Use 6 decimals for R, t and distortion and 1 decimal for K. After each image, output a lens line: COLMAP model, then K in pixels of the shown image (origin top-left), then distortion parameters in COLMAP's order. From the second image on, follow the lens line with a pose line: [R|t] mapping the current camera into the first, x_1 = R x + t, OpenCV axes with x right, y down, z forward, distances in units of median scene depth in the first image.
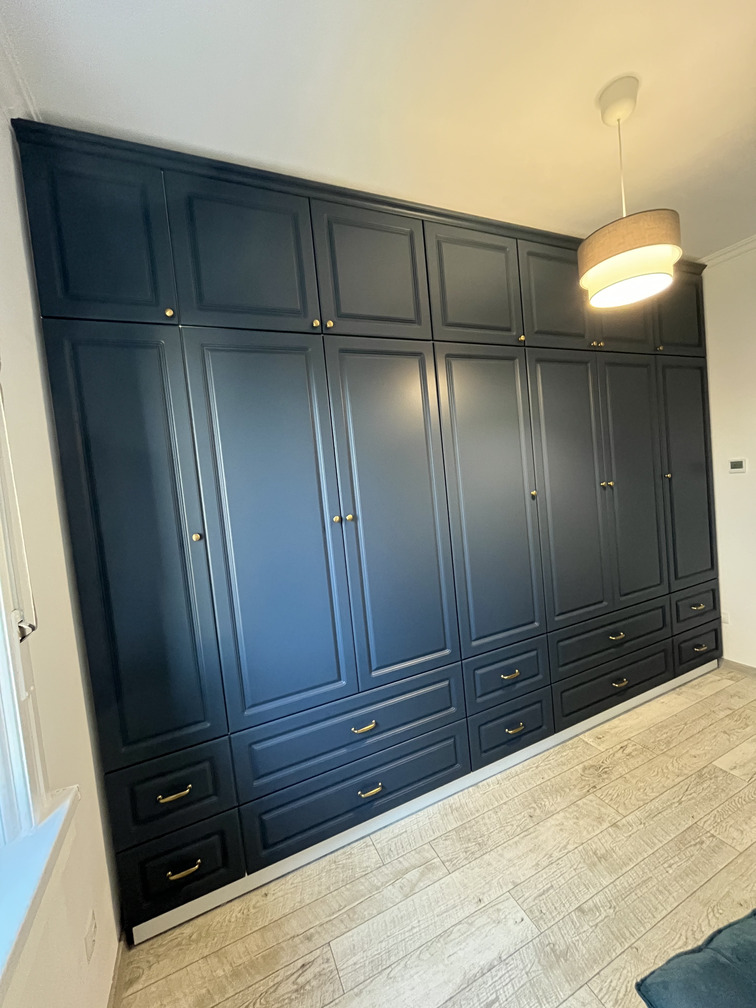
lens RADIAL K [[406.8, 0, 376.1], [0, 406.8, 505.6], [0, 0, 1]] dist [-0.004016, -0.000112]
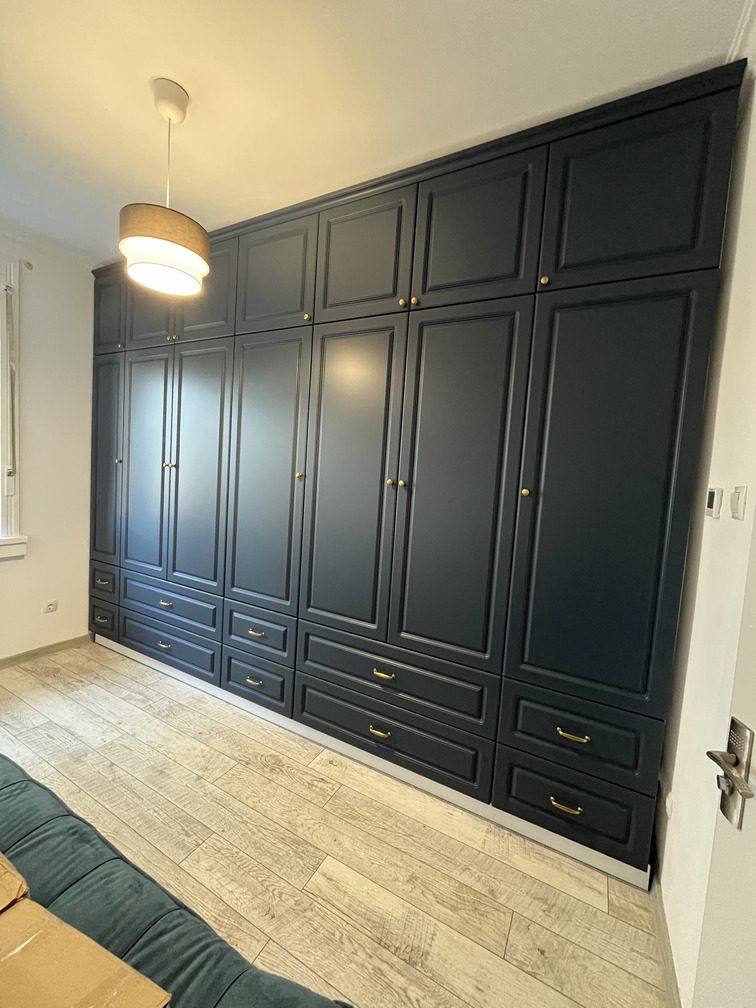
lens RADIAL K [[406.8, 0, 376.1], [0, 406.8, 502.9], [0, 0, 1]] dist [-0.004016, -0.000112]
pose [[0.601534, 0.200126, -0.773373, 1.619882], [-0.161131, 0.978610, 0.127906, -0.156886], [0.782428, 0.047675, 0.620914, 0.678268]]
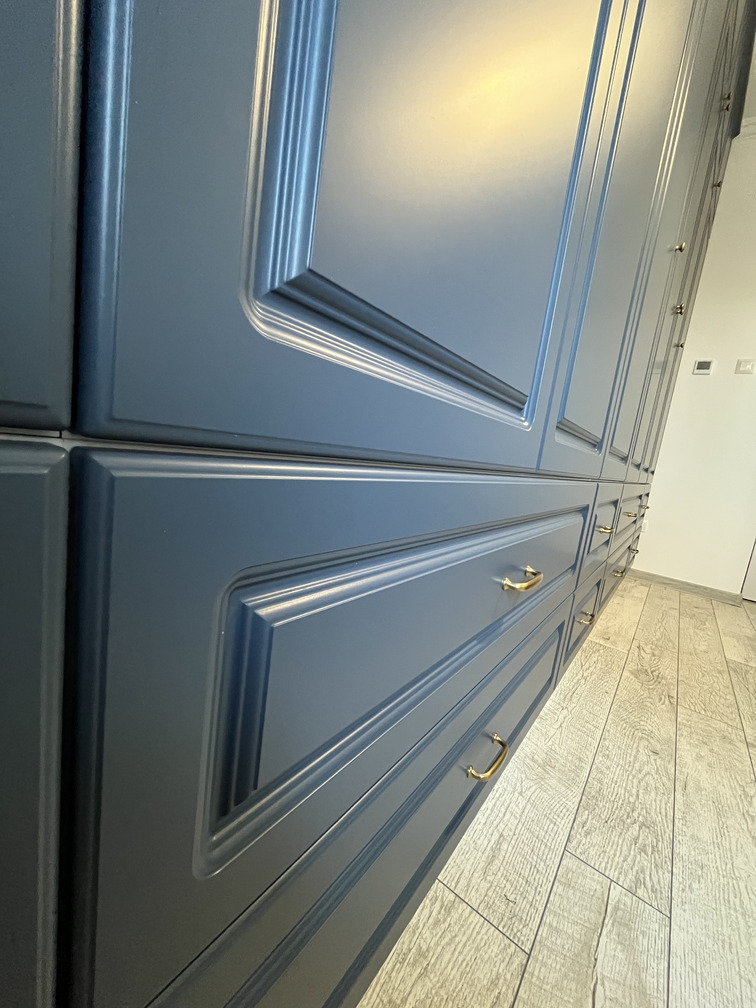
lens RADIAL K [[406.8, 0, 376.6], [0, 406.8, 507.9], [0, 0, 1]] dist [-0.004016, -0.000112]
pose [[0.852471, 0.137557, 0.504353, -0.315007], [-0.193461, 0.979277, 0.059905, 0.508002], [-0.485661, -0.148640, 0.861417, 0.810760]]
